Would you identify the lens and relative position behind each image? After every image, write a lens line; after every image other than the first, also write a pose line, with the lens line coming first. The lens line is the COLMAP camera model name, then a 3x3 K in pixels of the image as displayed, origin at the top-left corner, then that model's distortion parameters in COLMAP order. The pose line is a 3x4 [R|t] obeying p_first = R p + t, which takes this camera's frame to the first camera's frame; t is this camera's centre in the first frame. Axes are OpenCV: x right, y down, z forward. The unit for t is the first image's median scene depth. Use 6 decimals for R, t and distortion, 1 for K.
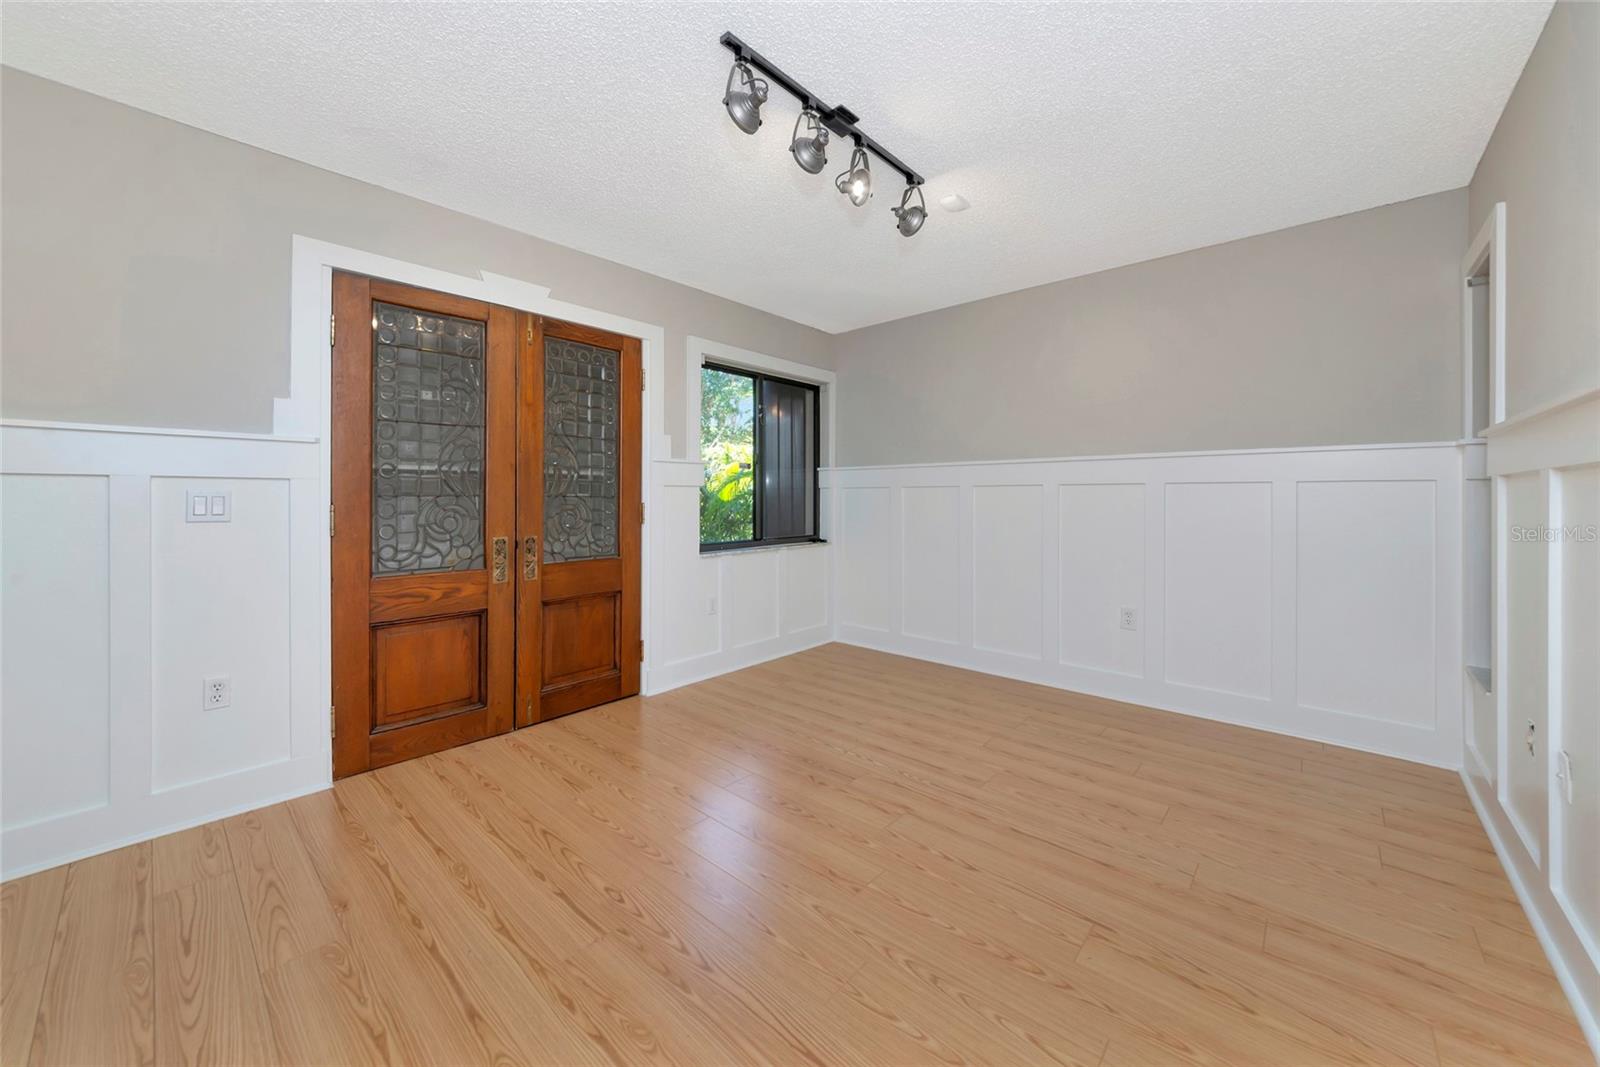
lens RADIAL K [[586.6, 0, 799.1], [0, 586.6, 494.1], [0, 0, 1]] dist [-0.000403, -0.000068]
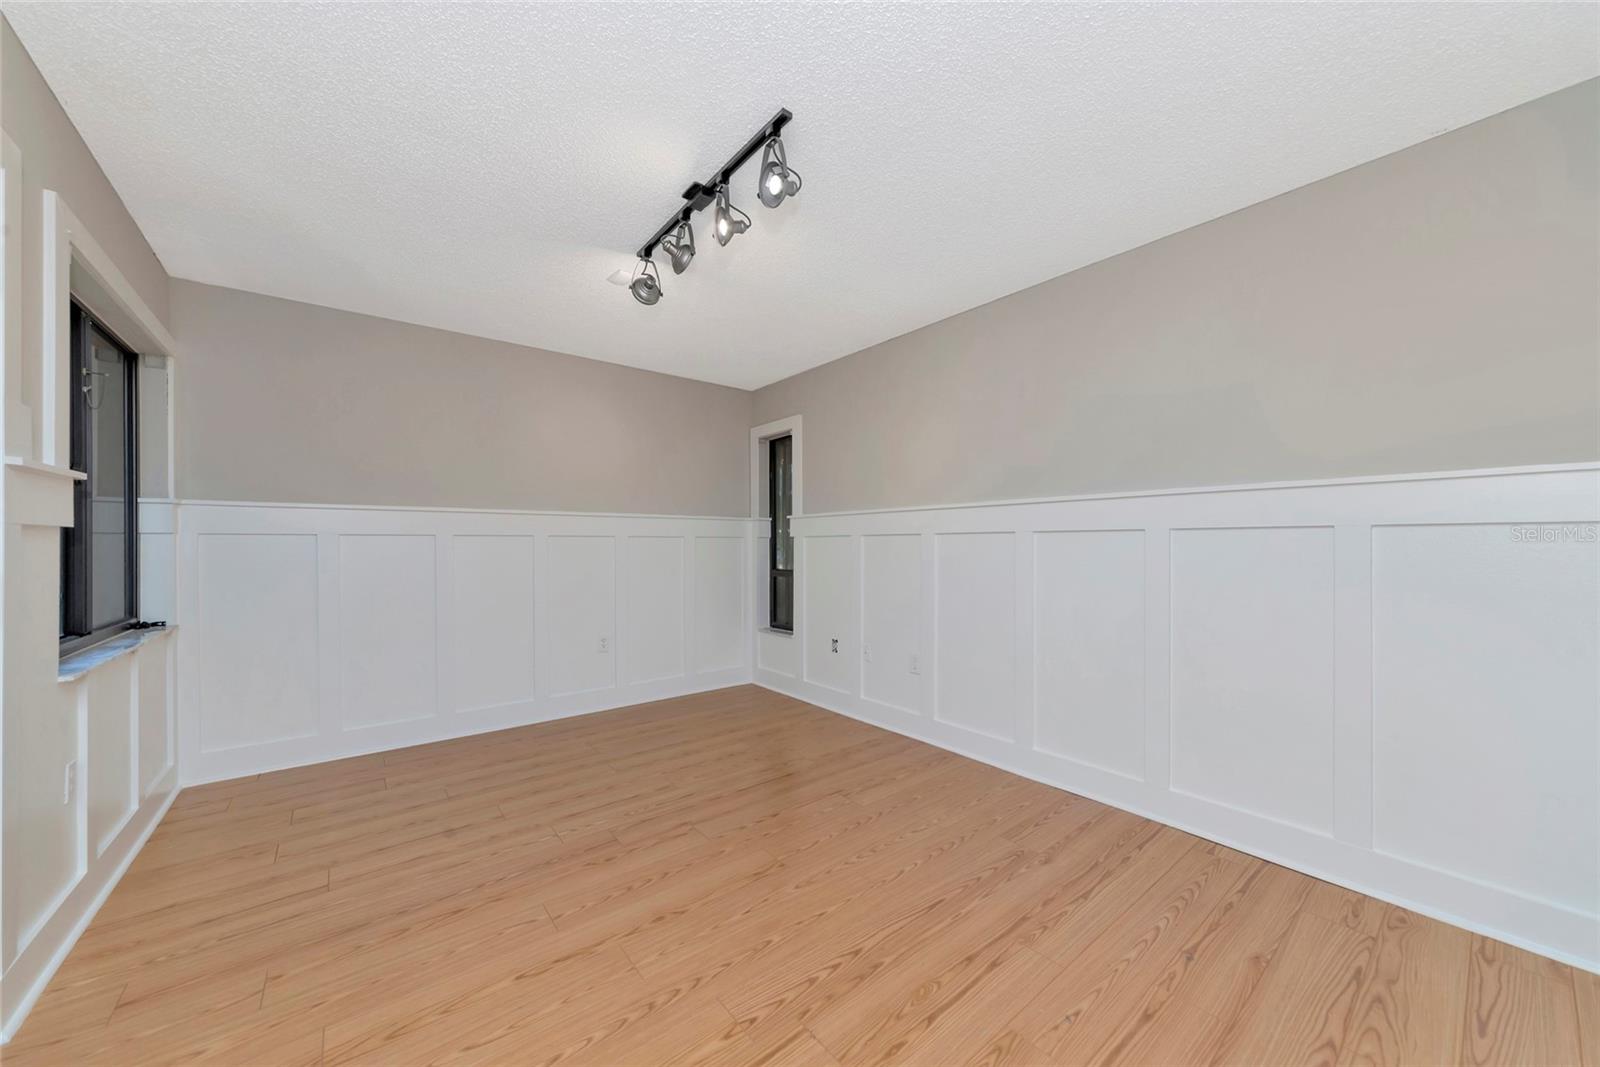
lens RADIAL K [[544.2, 0, 807.2], [0, 544.2, 538.9], [0, 0, 1]] dist [0.000210, 0.000039]
pose [[0.190016, 0.005551, 0.981765, -0.717826], [0.002864, 0.999977, -0.006208, -0.000660], [-0.981777, 0.003991, 0.189996, 0.516682]]
